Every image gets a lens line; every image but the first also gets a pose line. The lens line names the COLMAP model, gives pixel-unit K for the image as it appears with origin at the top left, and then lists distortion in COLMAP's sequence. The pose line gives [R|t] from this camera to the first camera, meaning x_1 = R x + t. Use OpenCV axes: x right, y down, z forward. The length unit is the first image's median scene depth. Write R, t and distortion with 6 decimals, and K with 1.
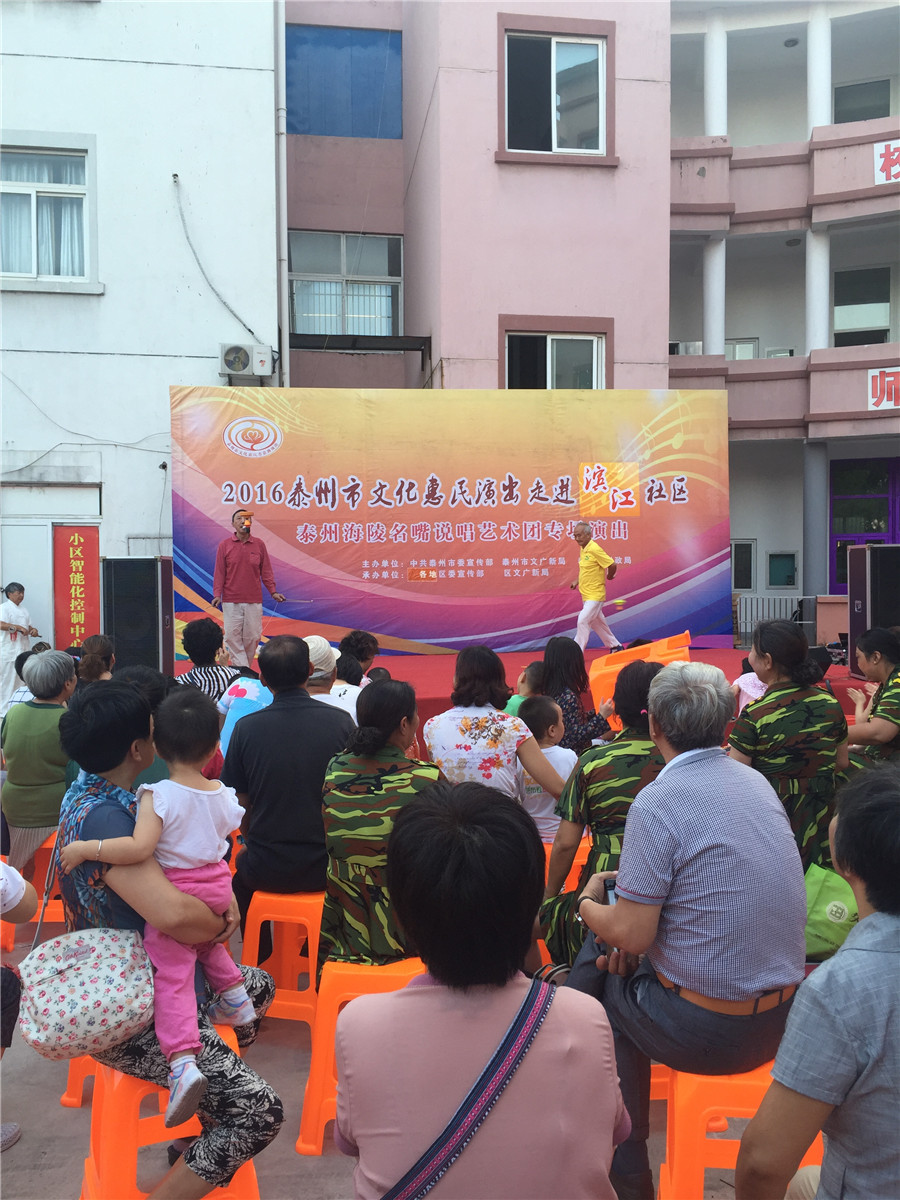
lens RADIAL K [[999.5, 0, 466.9], [0, 999.5, 591.5], [0, 0, 1]] dist [0.080732, -0.040537]
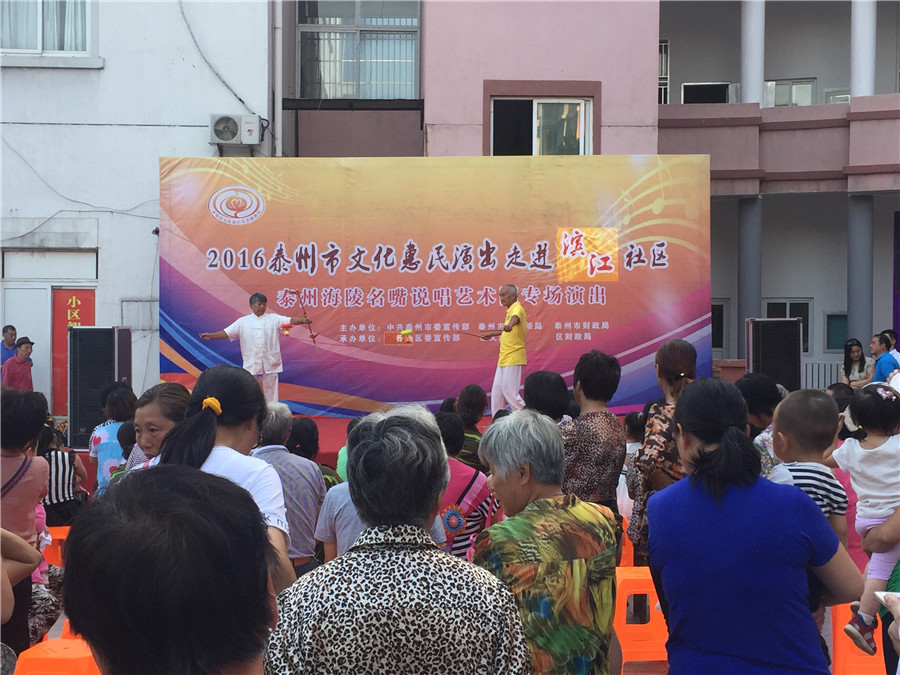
lens RADIAL K [[1234.6, 0, 481.0], [0, 1234.6, 319.1], [0, 0, 1]] dist [0.080141, 0.000000]
pose [[0.995403, 0.006121, -0.095582, 0.155132], [-0.008115, 0.999757, -0.020484, -0.011358], [0.095433, 0.021165, 0.995211, -0.238180]]
